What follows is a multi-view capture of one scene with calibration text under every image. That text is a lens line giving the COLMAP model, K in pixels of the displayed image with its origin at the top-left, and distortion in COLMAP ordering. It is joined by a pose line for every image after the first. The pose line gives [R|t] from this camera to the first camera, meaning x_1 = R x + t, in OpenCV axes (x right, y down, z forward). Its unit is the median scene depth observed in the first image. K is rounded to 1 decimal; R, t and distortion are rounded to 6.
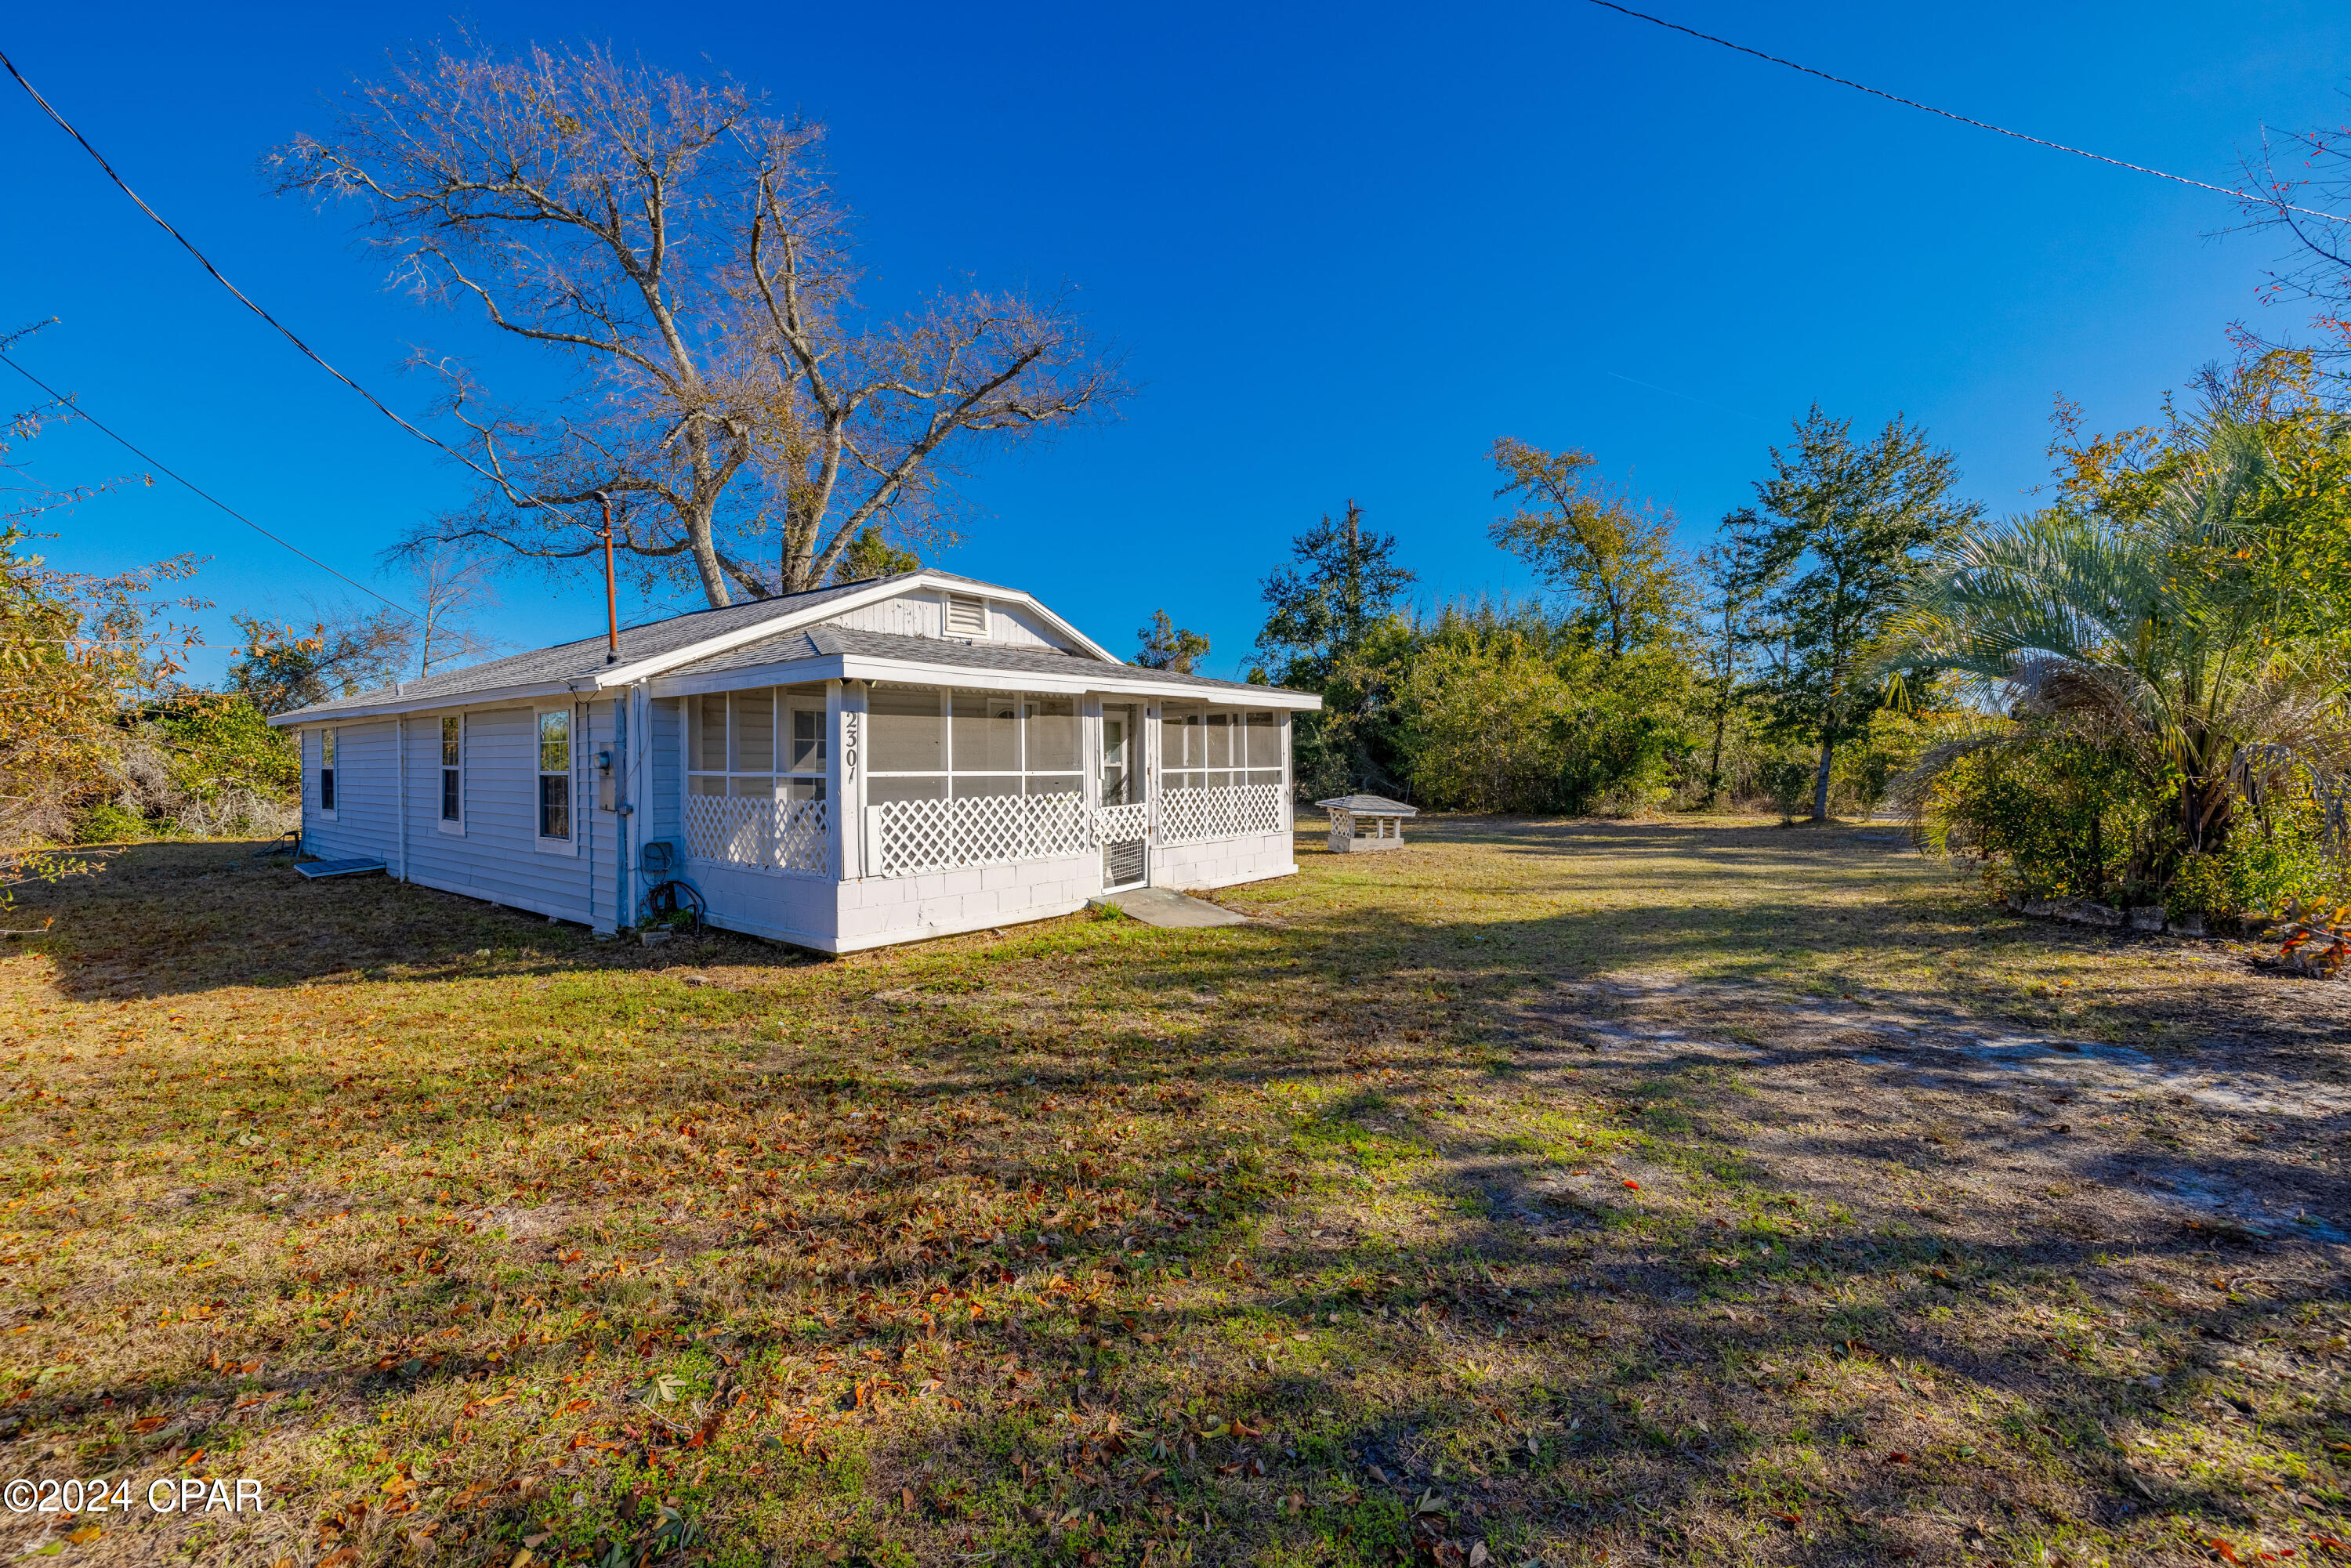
lens RADIAL K [[1009.6, 0, 1180.5], [0, 1009.6, 777.7], [0, 0, 1]] dist [-0.000569, 0.000502]
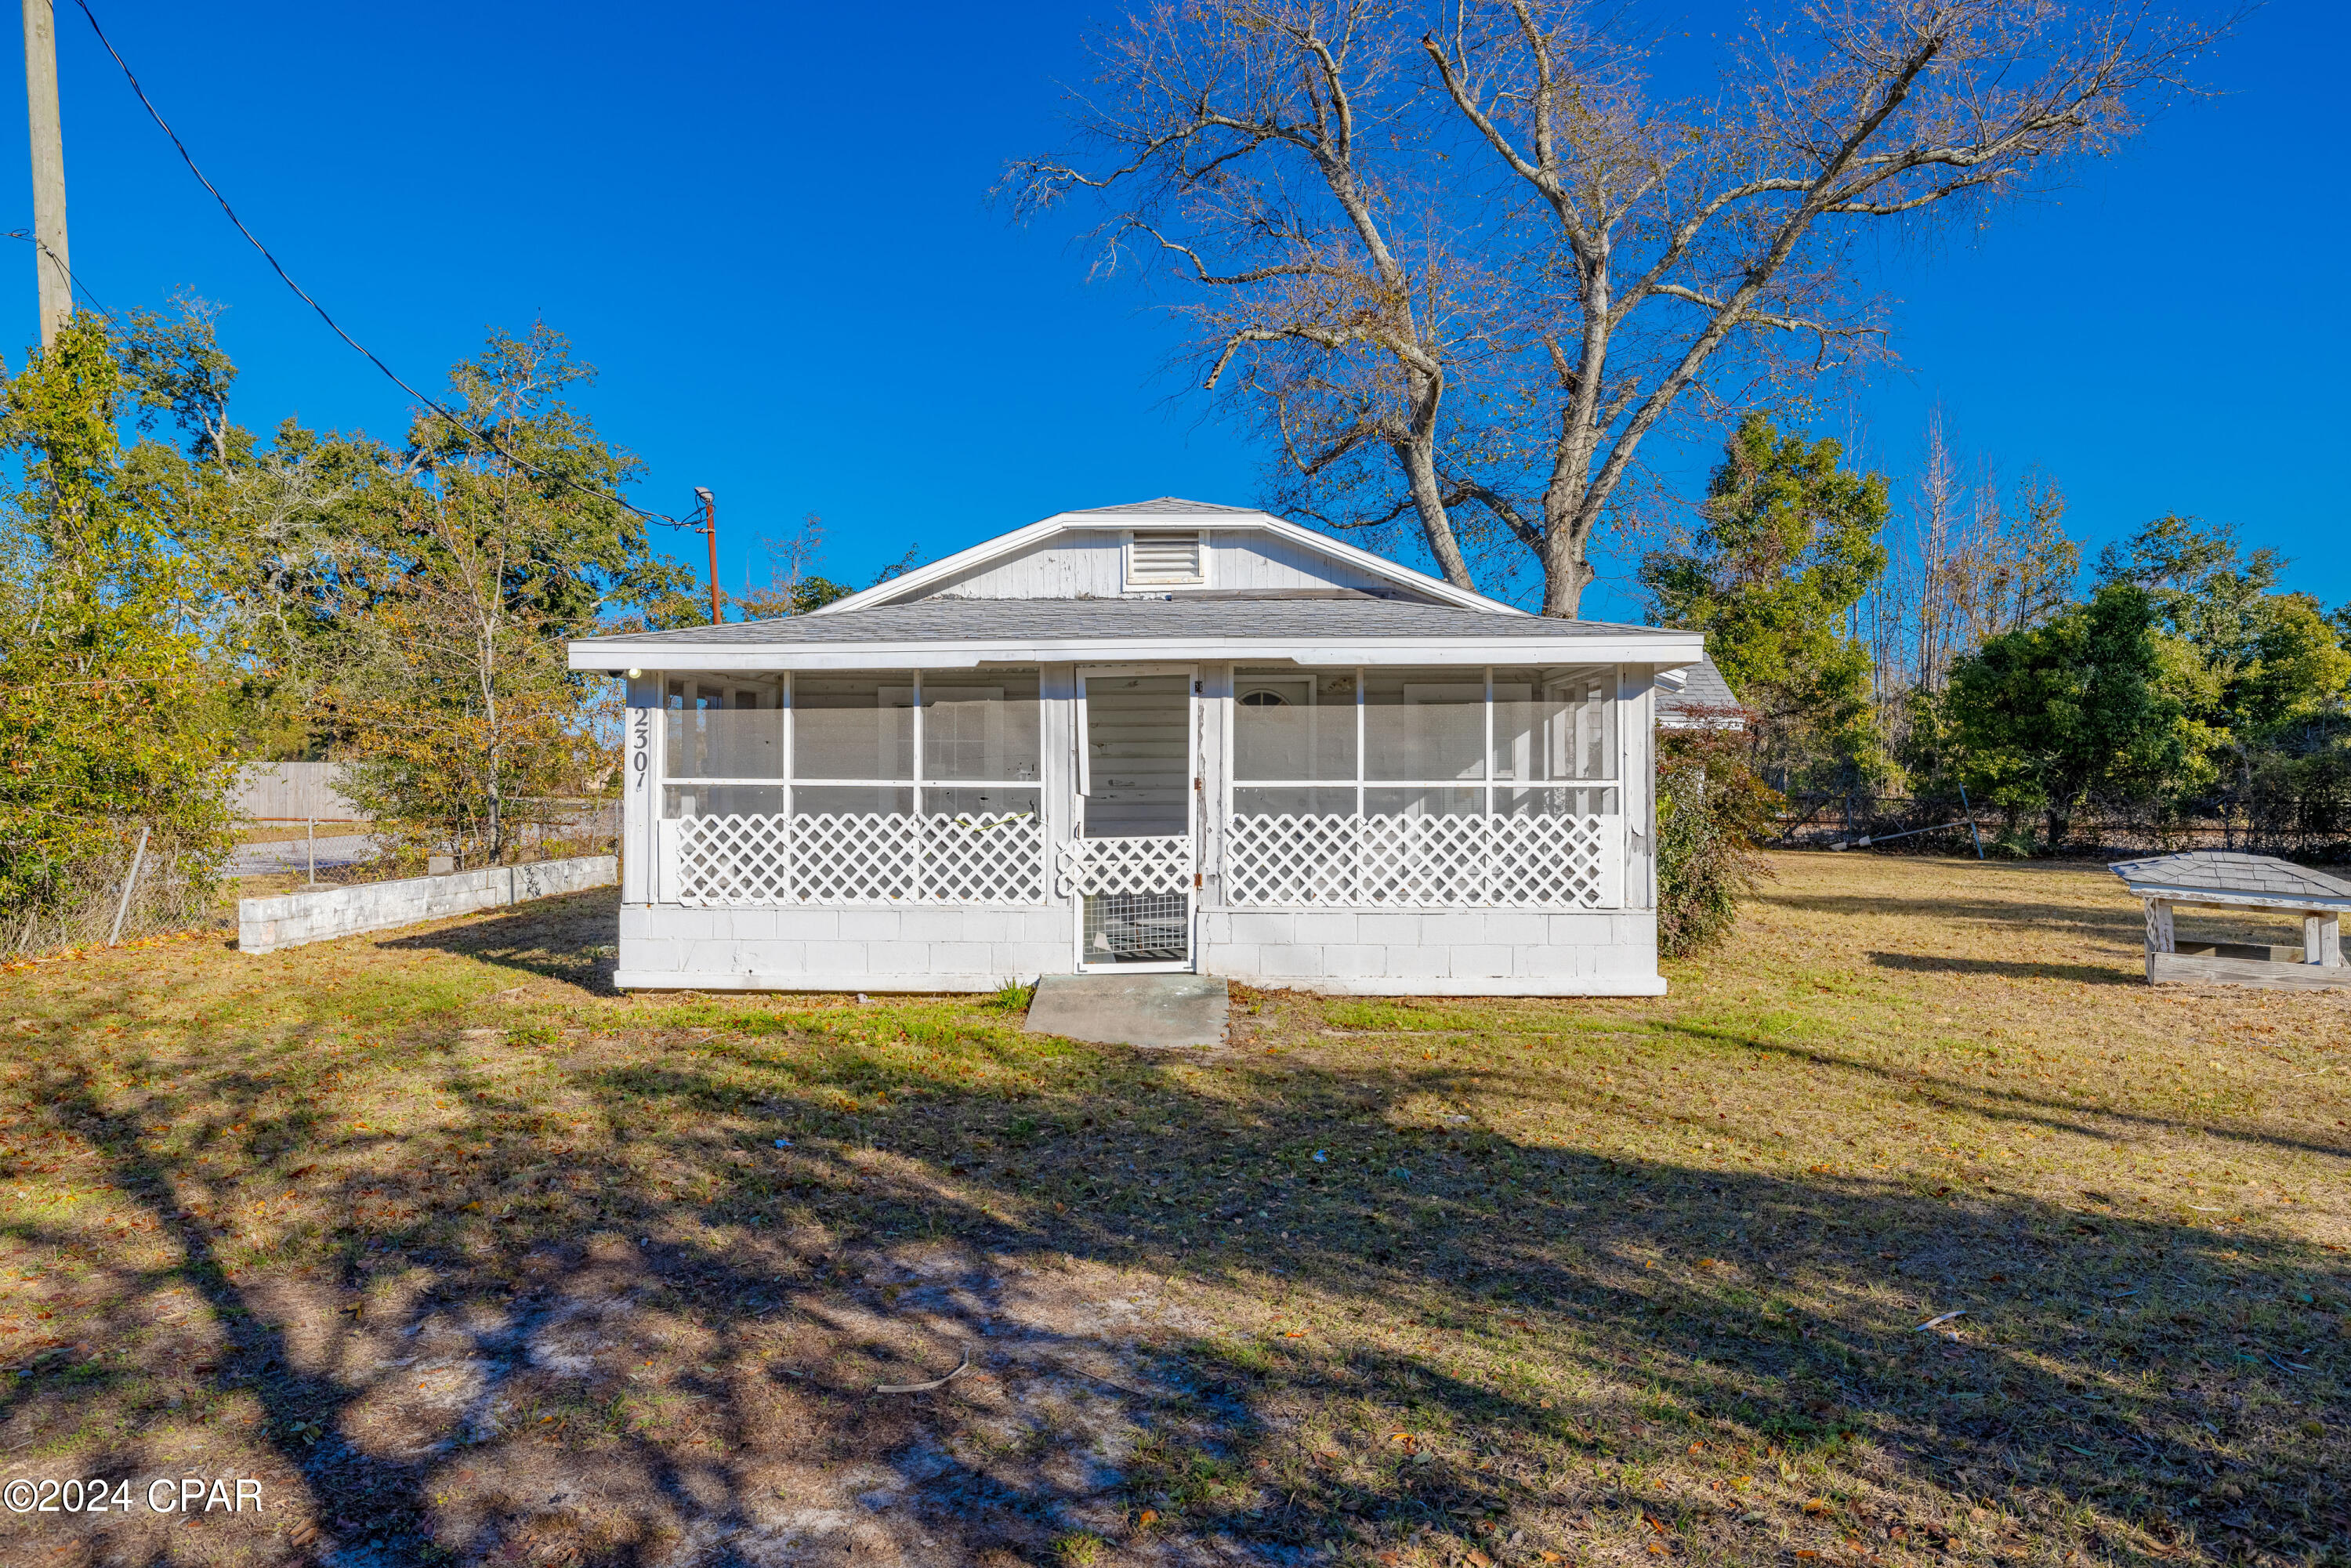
lens RADIAL K [[1405.3, 0, 1158.0], [0, 1405.3, 775.8], [0, 0, 1]] dist [-0.003722, 0.001177]
pose [[0.579011, 0.009690, -0.815262, 0.647615], [-0.016969, 0.999856, -0.000168, -0.010767], [0.815143, 0.013932, 0.579092, 0.481309]]
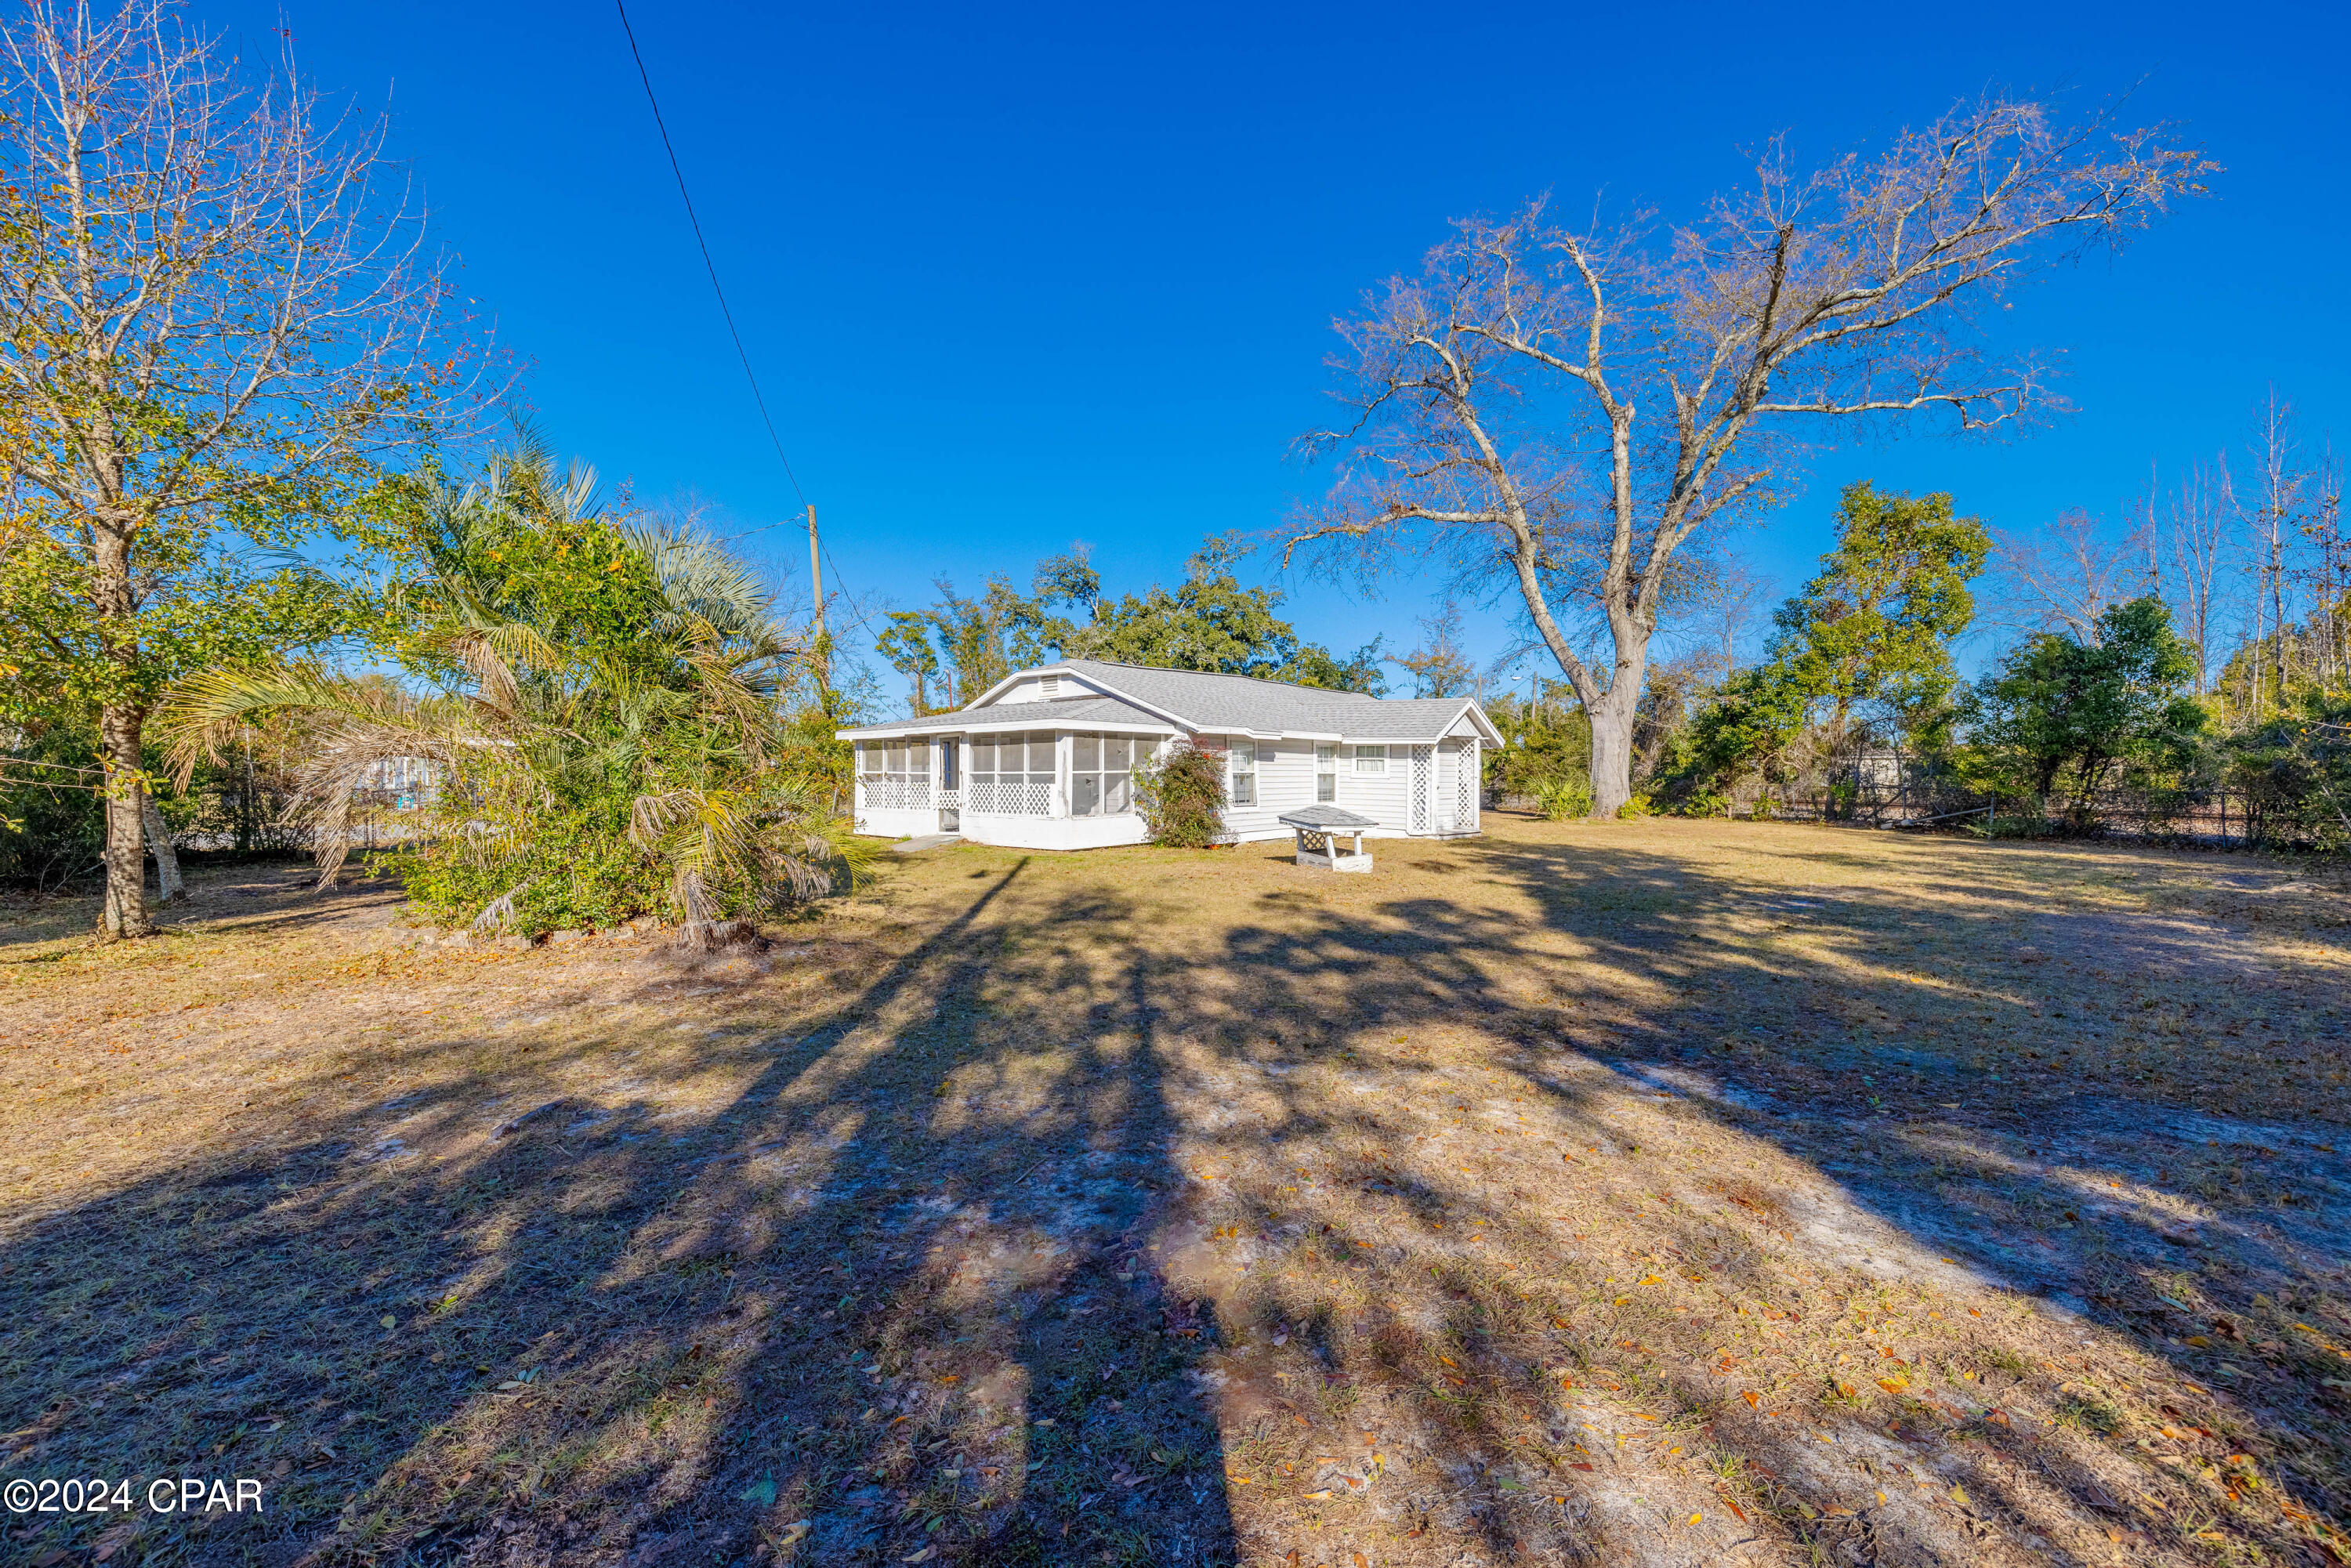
lens RADIAL K [[1009.6, 0, 1139.9], [0, 1009.6, 781.8], [0, 0, 1]] dist [-0.000569, 0.000502]
pose [[-0.116669, 0.023166, -0.992901, 1.763966], [-0.014329, 0.999585, 0.025006, -0.040394], [0.993067, 0.017145, -0.116289, 1.532282]]
